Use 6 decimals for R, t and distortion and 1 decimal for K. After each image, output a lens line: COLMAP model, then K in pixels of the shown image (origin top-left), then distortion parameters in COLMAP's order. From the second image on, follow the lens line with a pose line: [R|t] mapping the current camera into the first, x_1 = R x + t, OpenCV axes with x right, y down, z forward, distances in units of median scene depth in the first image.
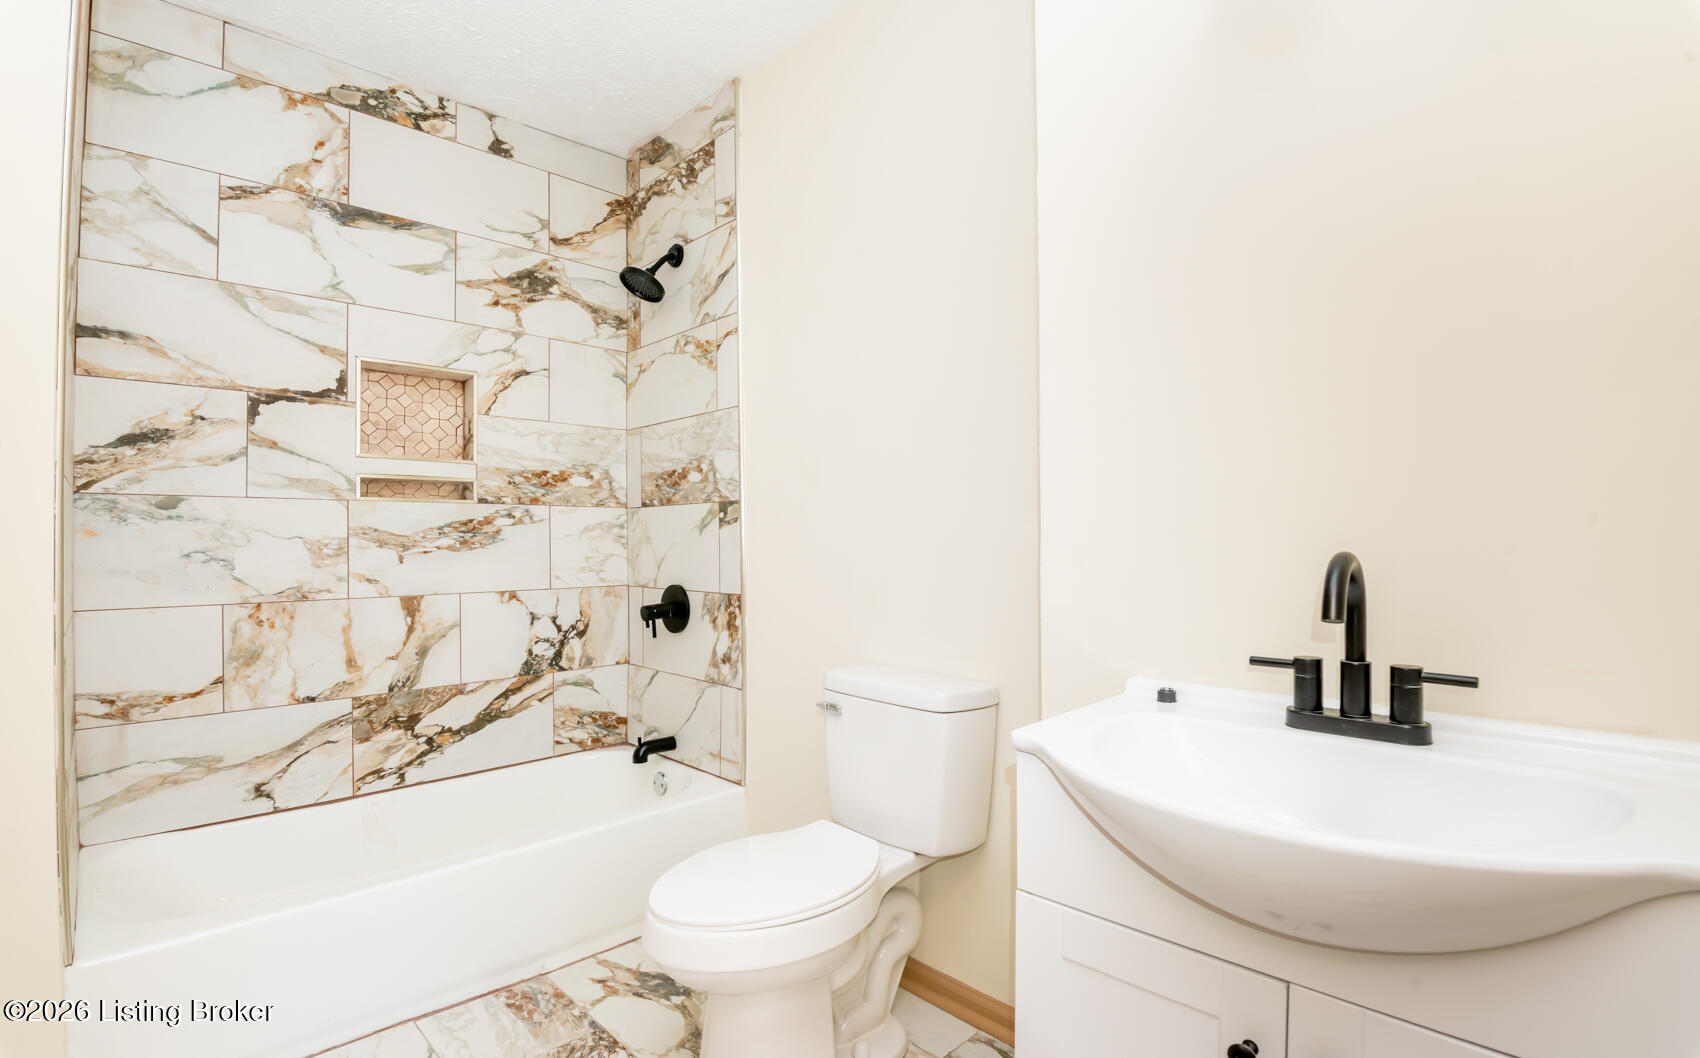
lens RADIAL K [[805.4, 0, 848.6], [0, 805.4, 536.5], [0, 0, 1]] dist [-0.003444, -0.014677]
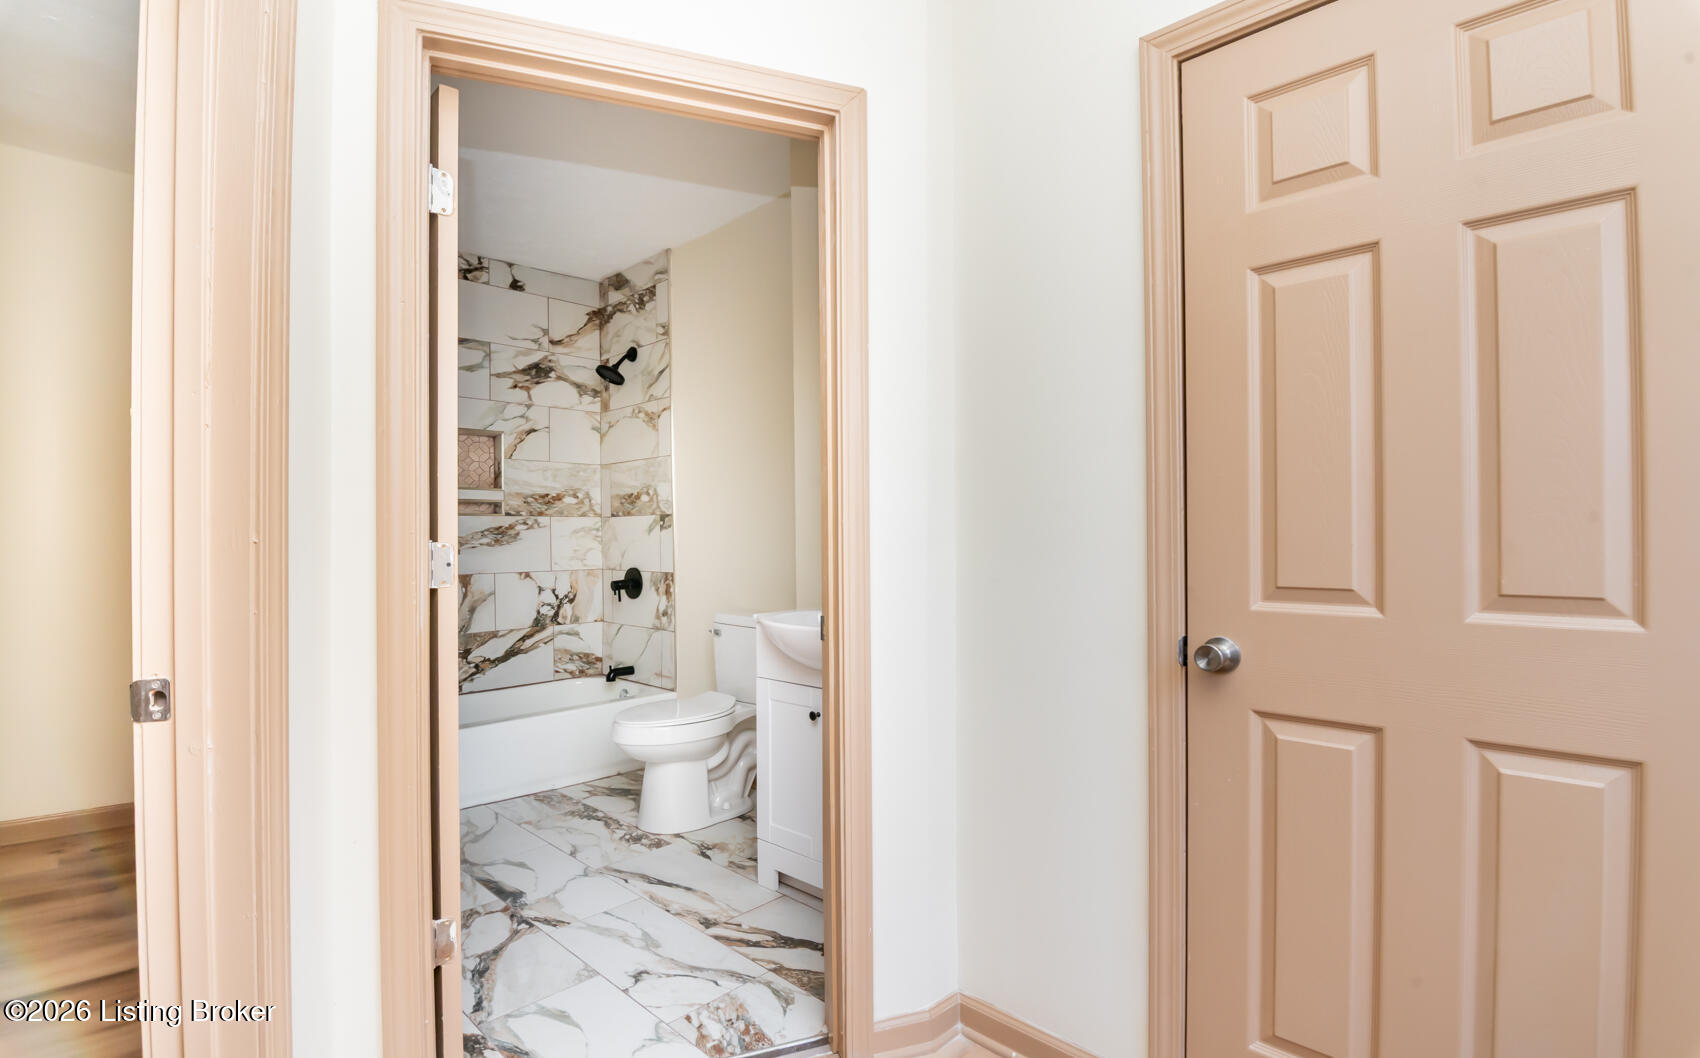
lens RADIAL K [[805.4, 0, 848.6], [0, 805.4, 536.5], [0, 0, 1]] dist [-0.003444, -0.014677]
pose [[0.999563, -0.004504, 0.029199, 0.169100], [0.004292, 0.999964, 0.007328, -0.010217], [-0.029231, -0.007199, 0.999547, -0.613941]]
